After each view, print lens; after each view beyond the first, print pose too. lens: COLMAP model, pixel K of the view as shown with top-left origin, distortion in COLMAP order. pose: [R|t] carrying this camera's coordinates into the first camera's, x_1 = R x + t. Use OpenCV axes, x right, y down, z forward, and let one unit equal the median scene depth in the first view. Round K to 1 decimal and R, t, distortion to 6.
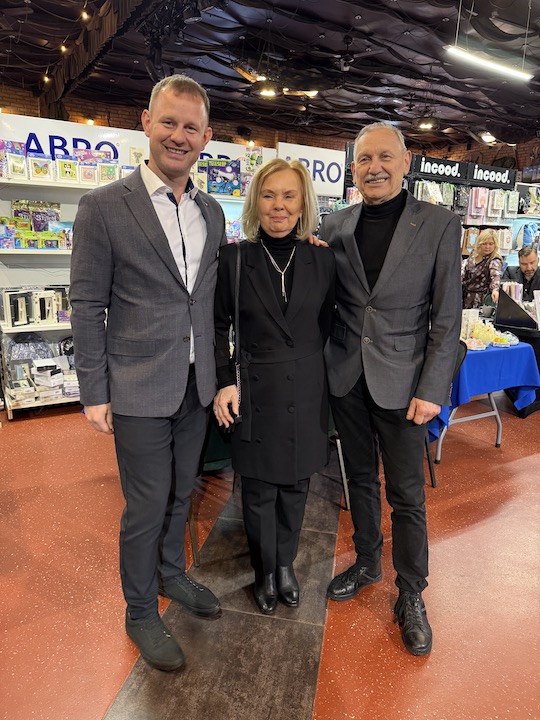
lens RADIAL K [[531.5, 0, 270.0], [0, 531.5, 360.0], [0, 0, 1]] dist [-0.003113, -0.000421]
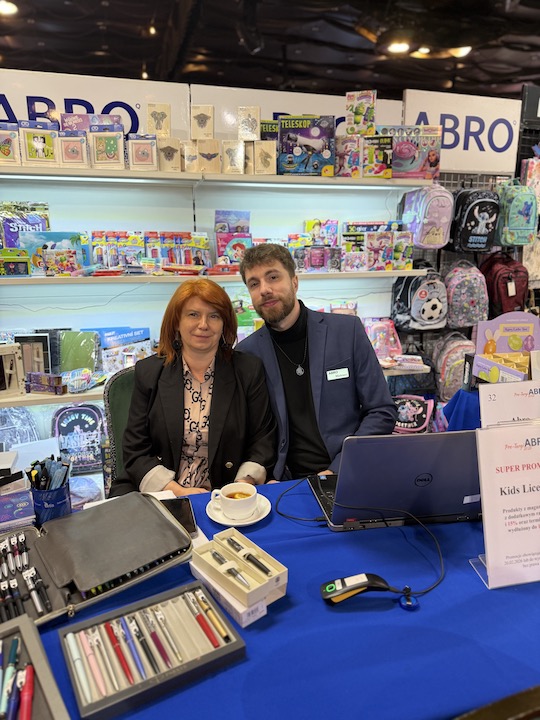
lens RADIAL K [[531.5, 0, 270.0], [0, 531.5, 360.0], [0, 0, 1]] dist [-0.003113, -0.000421]
pose [[0.968016, 0.019418, -0.250135, 0.025340], [-0.023586, 0.999628, -0.013673, -0.095119], [0.249777, 0.019136, 0.968114, 0.412683]]
